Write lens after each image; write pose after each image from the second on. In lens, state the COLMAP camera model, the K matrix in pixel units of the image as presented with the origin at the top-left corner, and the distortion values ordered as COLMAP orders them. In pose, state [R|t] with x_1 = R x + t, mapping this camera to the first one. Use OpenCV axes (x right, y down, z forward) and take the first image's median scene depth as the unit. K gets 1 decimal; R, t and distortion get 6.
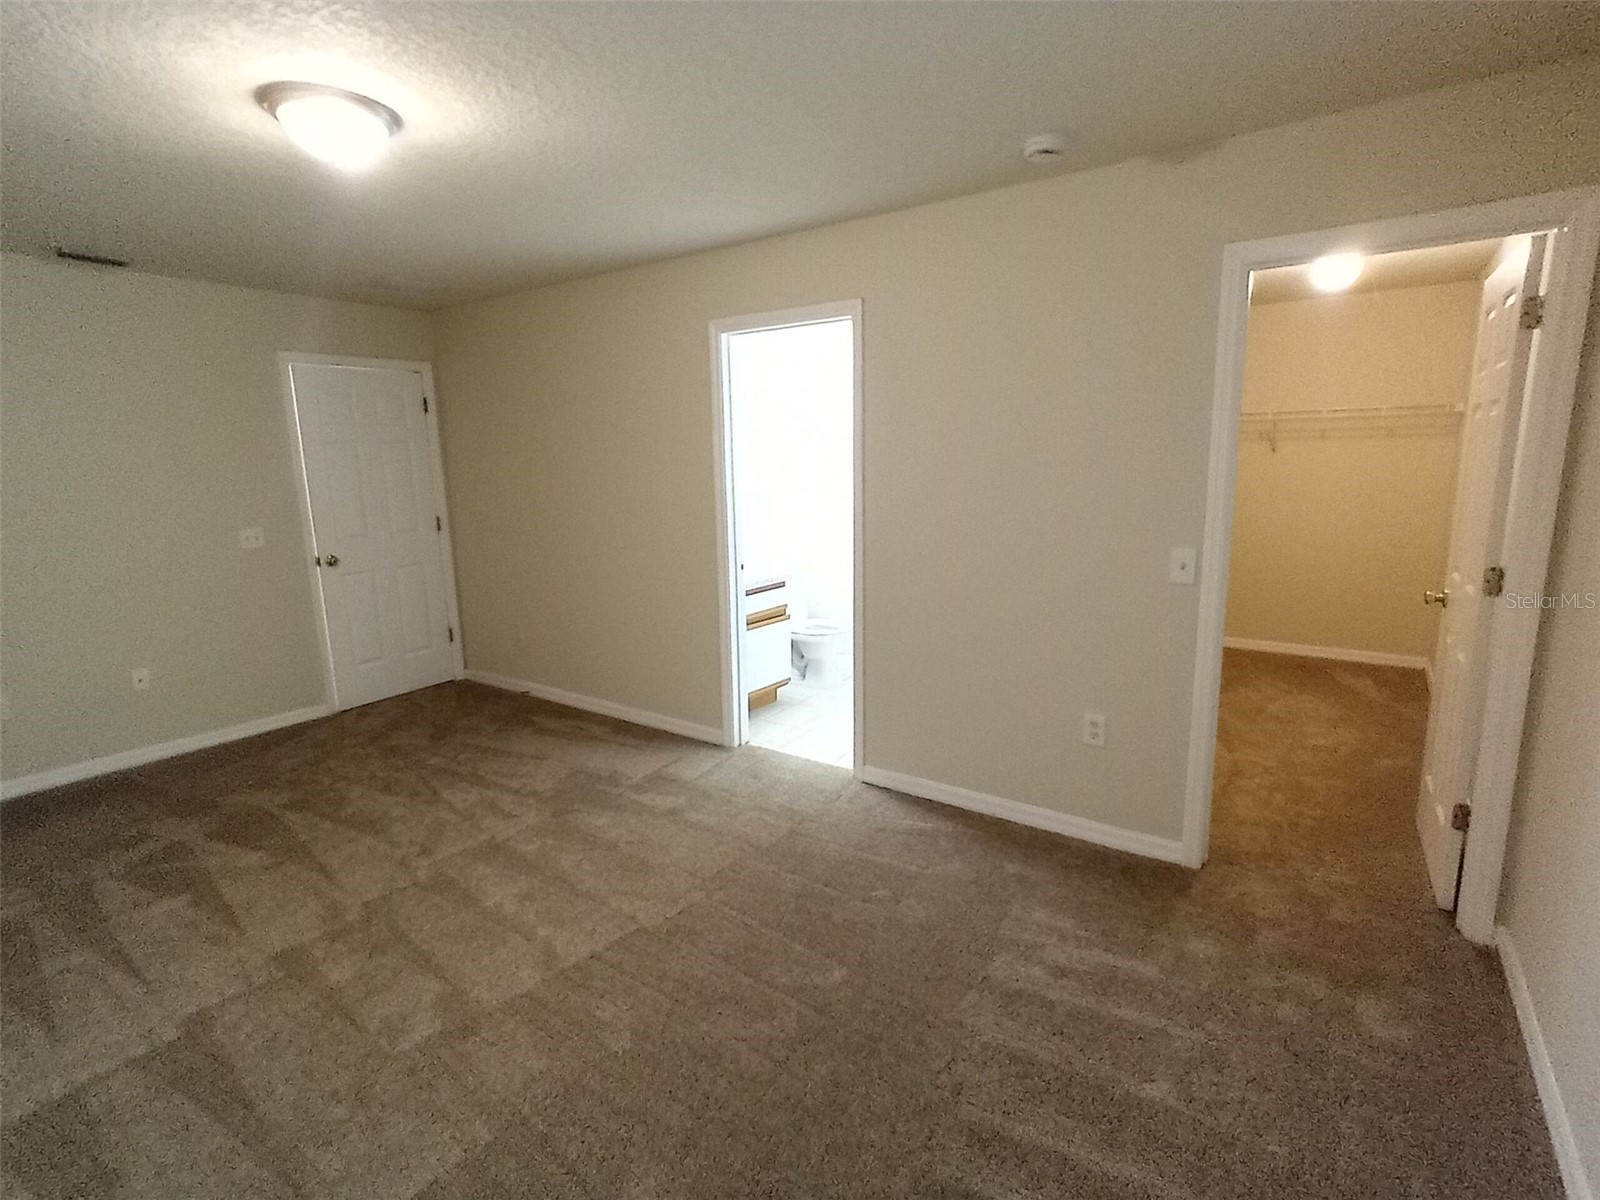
lens RADIAL K [[780.9, 0, 797.0], [0, 780.9, 597.7], [0, 0, 1]] dist [0.001231, 0.001515]
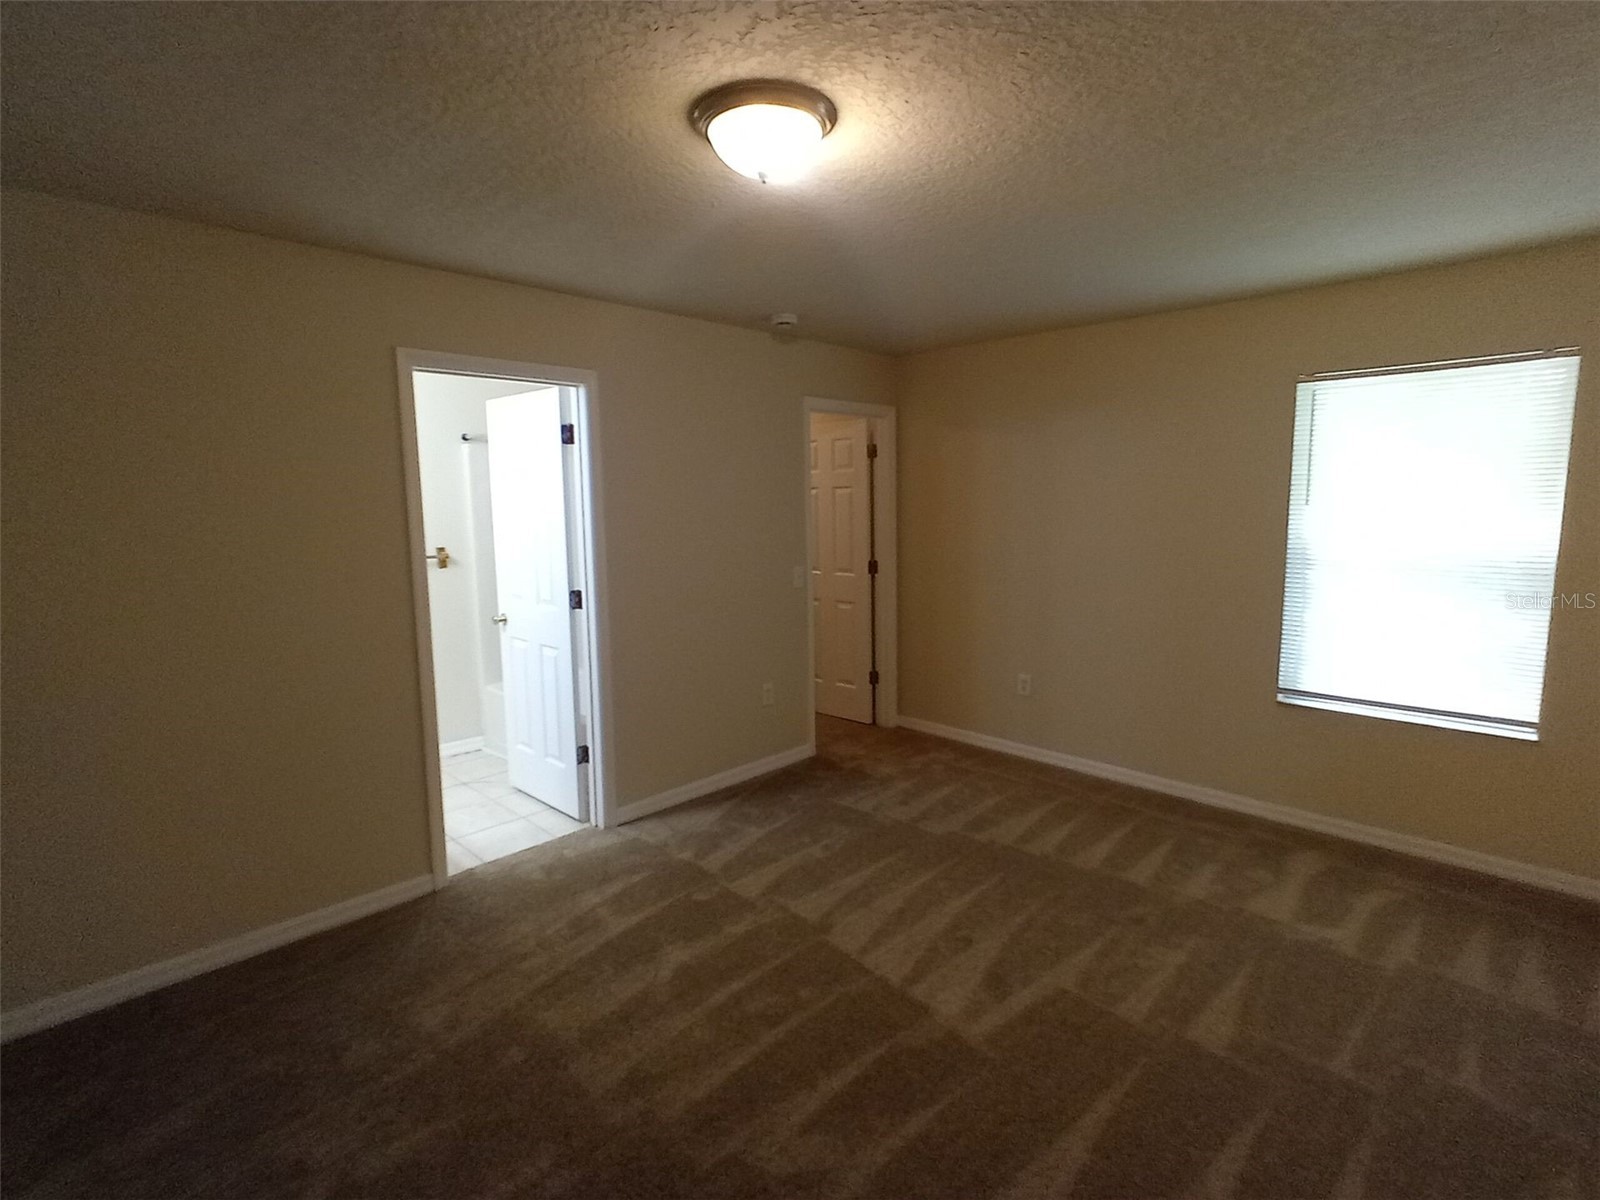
lens RADIAL K [[780.9, 0, 797.0], [0, 780.9, 597.7], [0, 0, 1]] dist [0.001231, 0.001515]
pose [[0.150823, -0.110862, 0.982325, -1.105133], [0.186029, 0.979122, 0.081939, -0.130337], [-0.970899, 0.170383, 0.168298, 0.689358]]
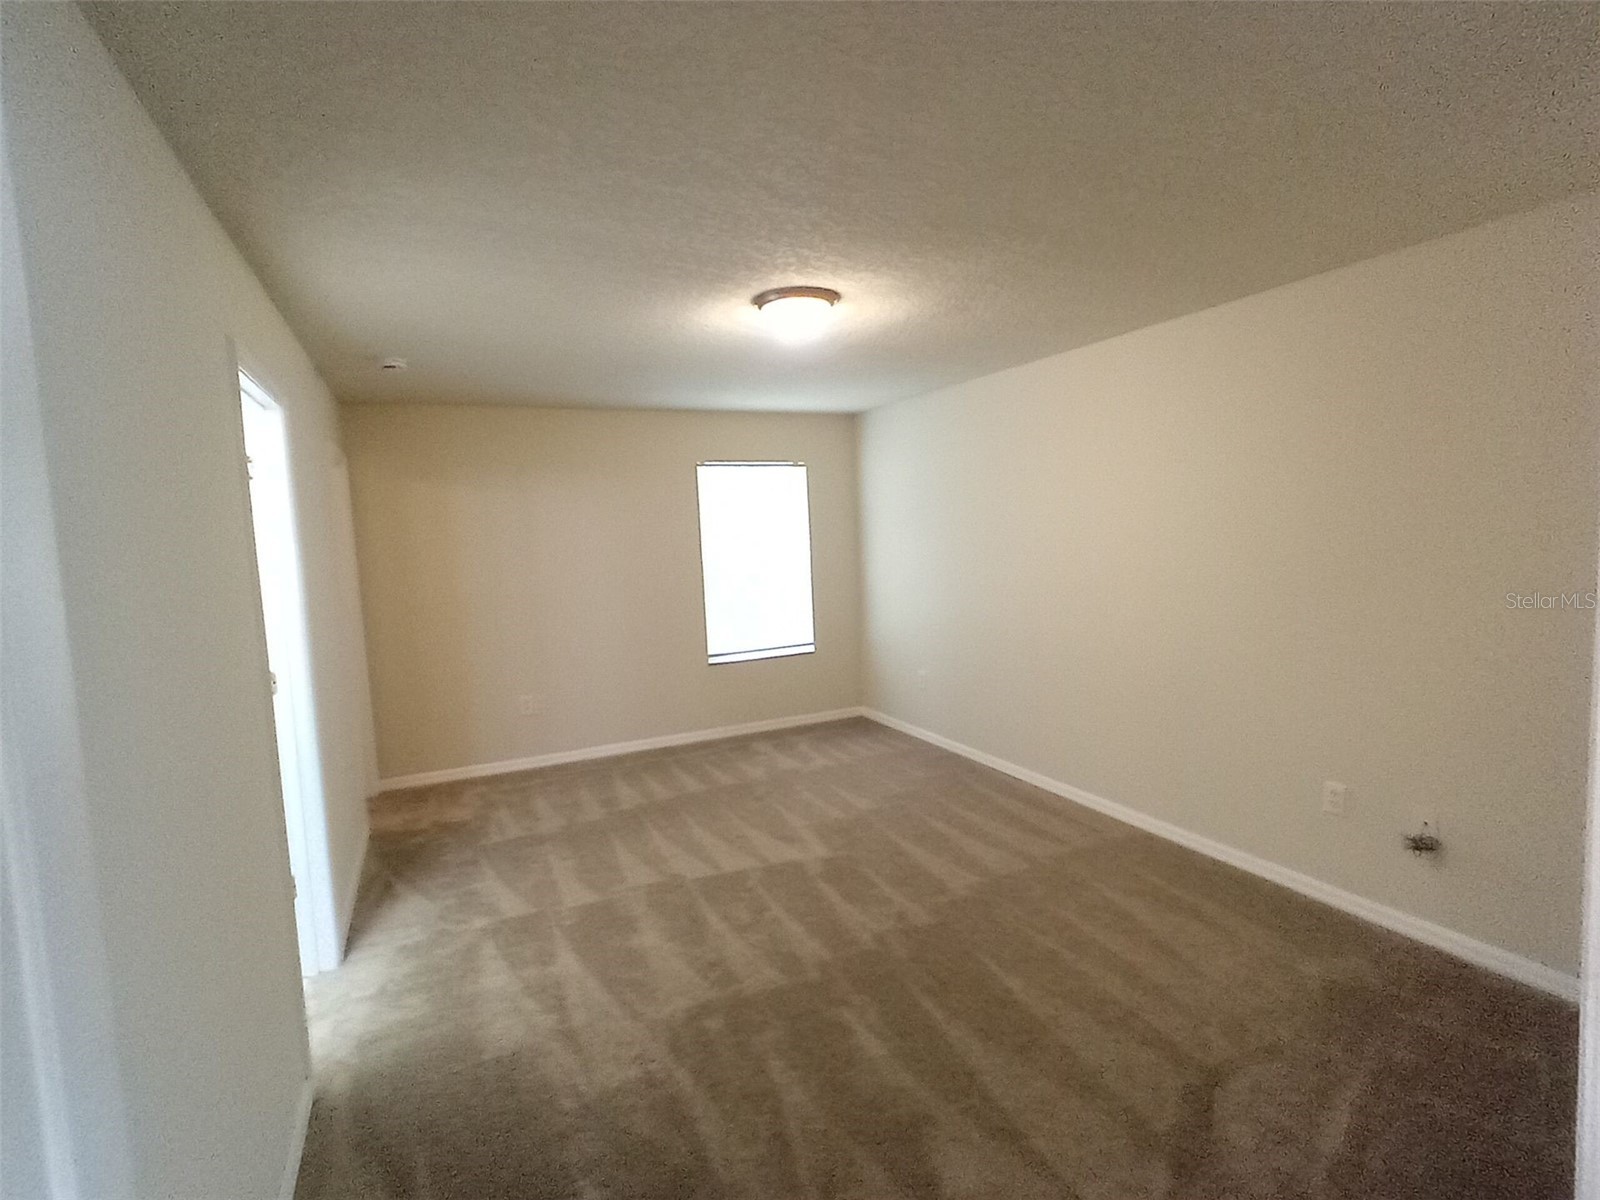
lens RADIAL K [[780.9, 0, 797.0], [0, 780.9, 597.7], [0, 0, 1]] dist [0.001231, 0.001515]
pose [[-0.870814, 0.016749, 0.491327, -0.947378], [0.149417, 0.961158, 0.232057, -0.319408], [-0.468356, 0.275491, -0.839492, 1.742817]]
